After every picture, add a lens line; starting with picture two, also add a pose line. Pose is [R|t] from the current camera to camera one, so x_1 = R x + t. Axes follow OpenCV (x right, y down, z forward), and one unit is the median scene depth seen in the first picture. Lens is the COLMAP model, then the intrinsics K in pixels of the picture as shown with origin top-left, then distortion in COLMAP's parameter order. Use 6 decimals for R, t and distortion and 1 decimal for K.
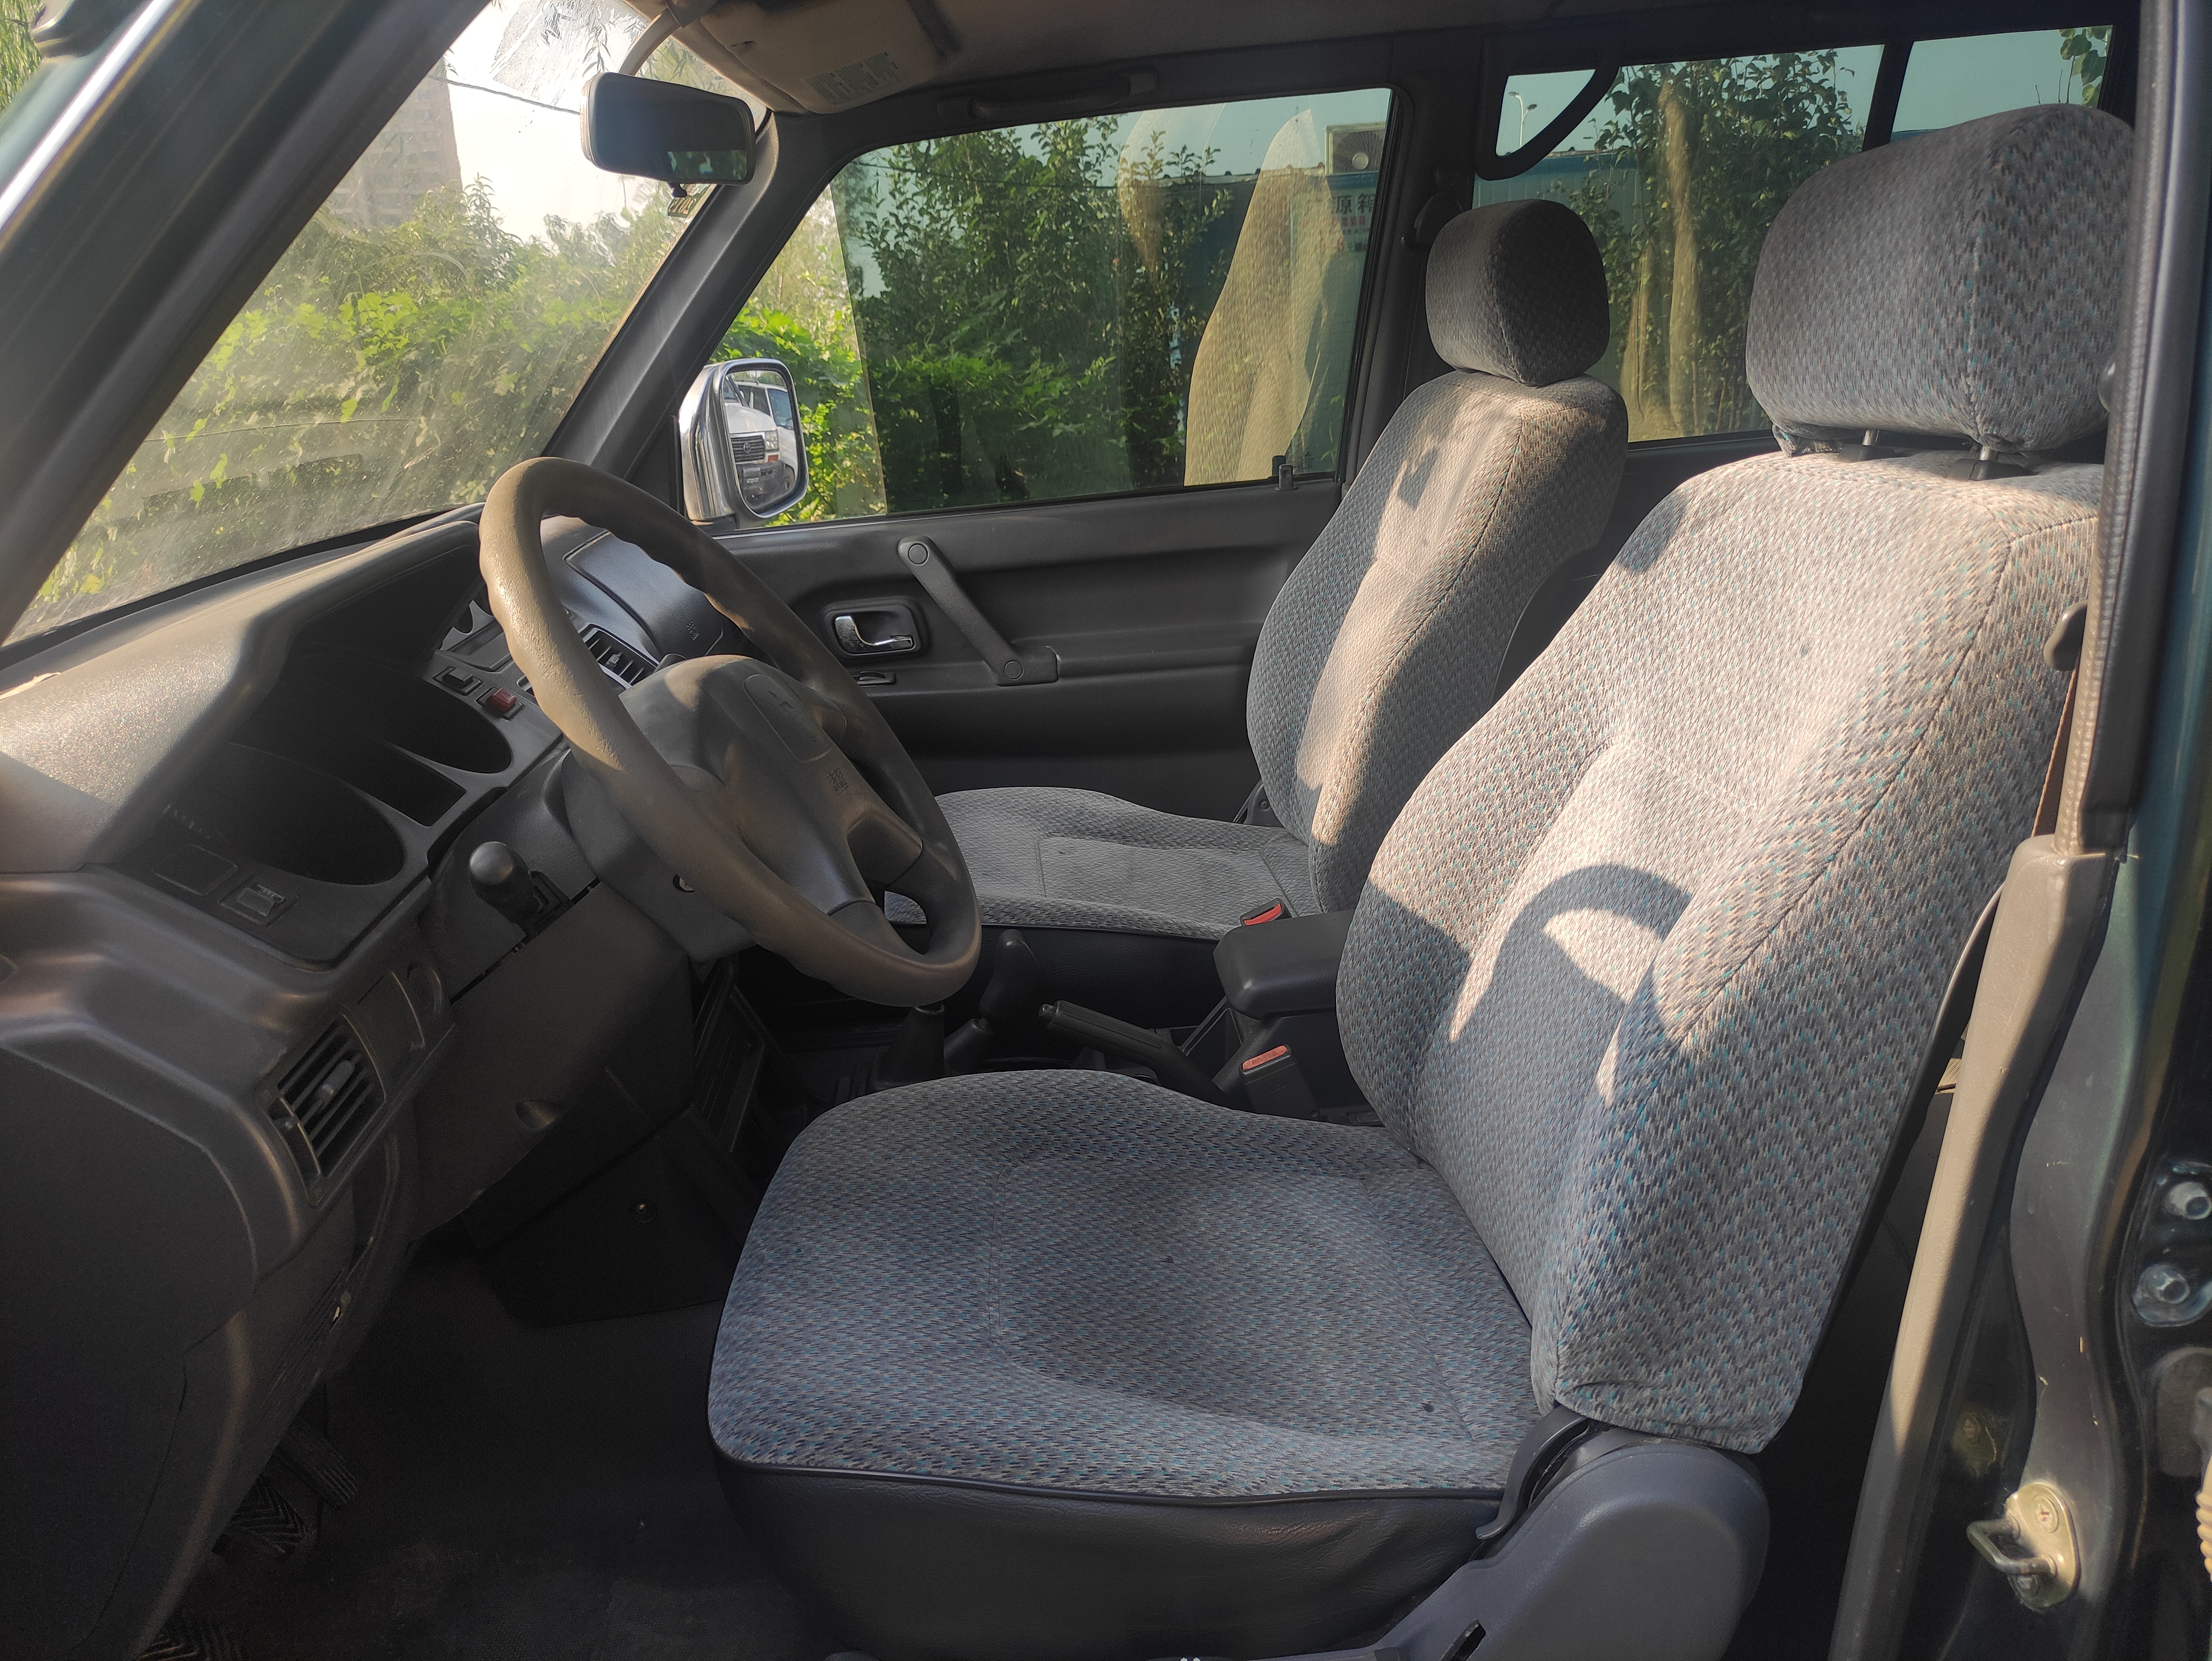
lens RADIAL K [[1651.6, 0, 1105.9], [0, 1651.6, 841.7], [0, 0, 1]] dist [0.046889, -0.028081]
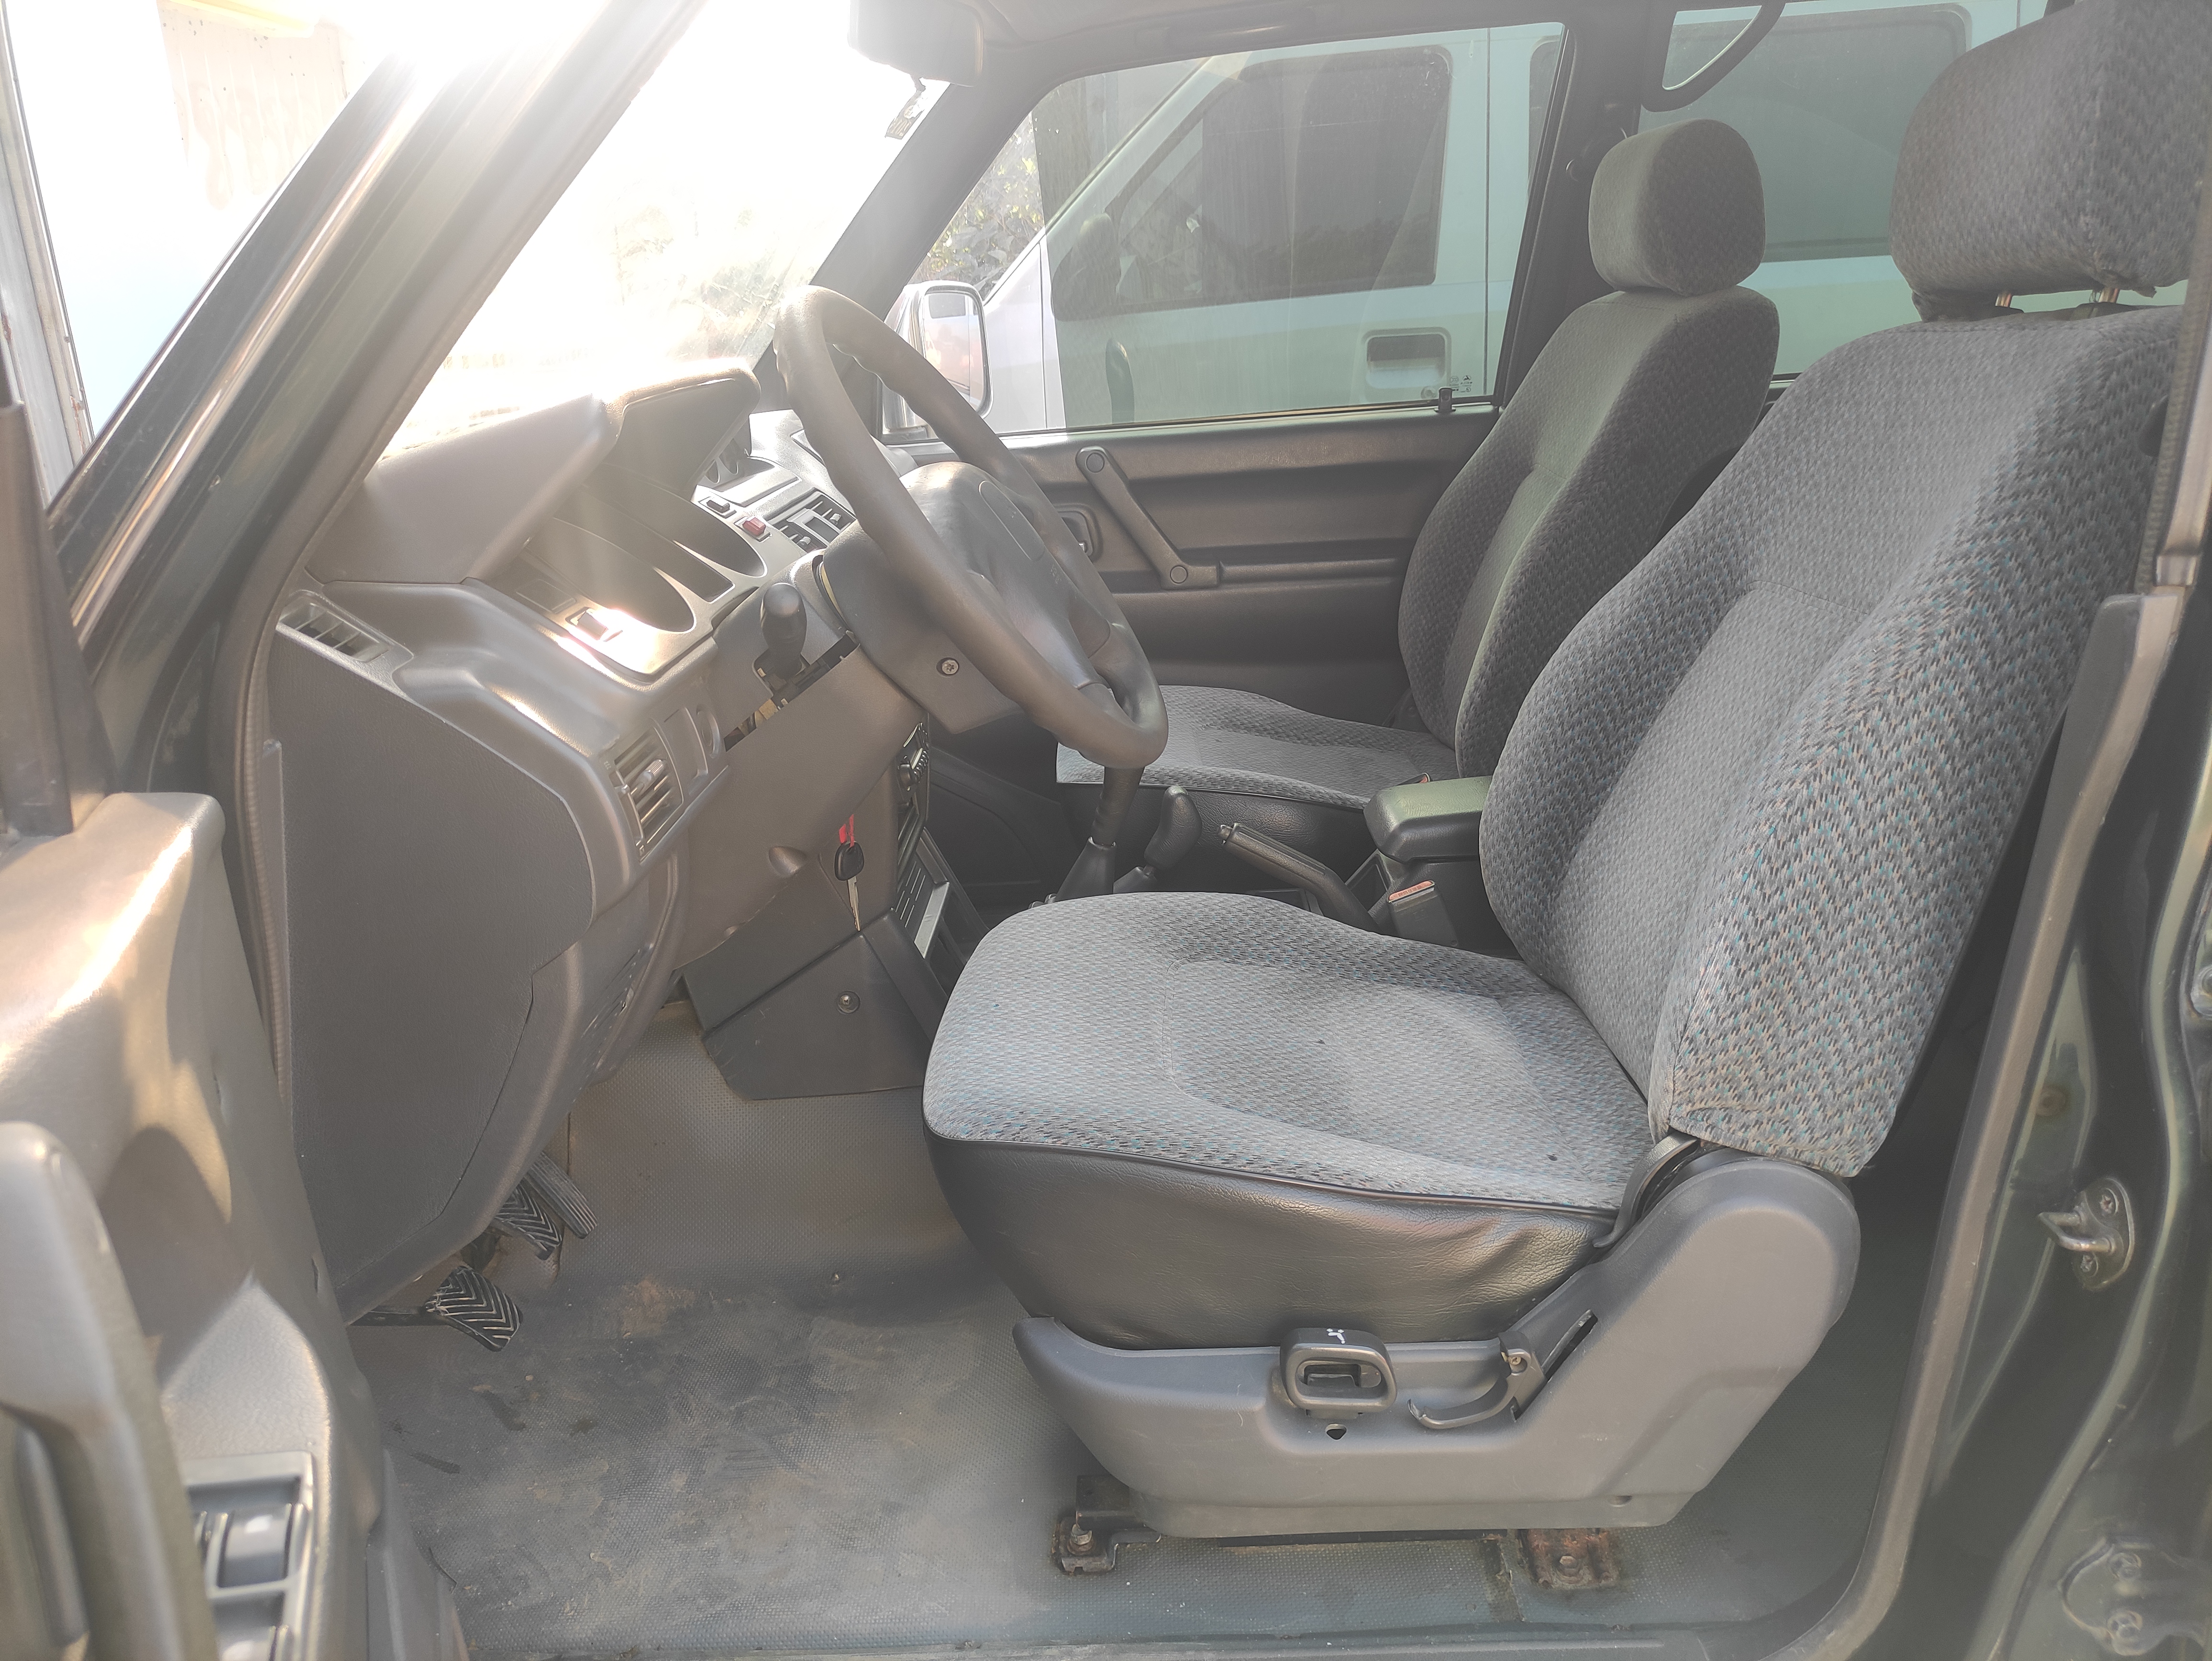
lens RADIAL K [[1651.6, 0, 1111.9], [0, 1651.6, 839.2], [0, 0, 1]] dist [0.046889, -0.028081]
pose [[0.996496, 0.040526, -0.073168, -0.034415], [-0.040755, 0.999168, -0.001637, 0.164753], [0.073041, 0.004614, 0.997318, -0.161688]]
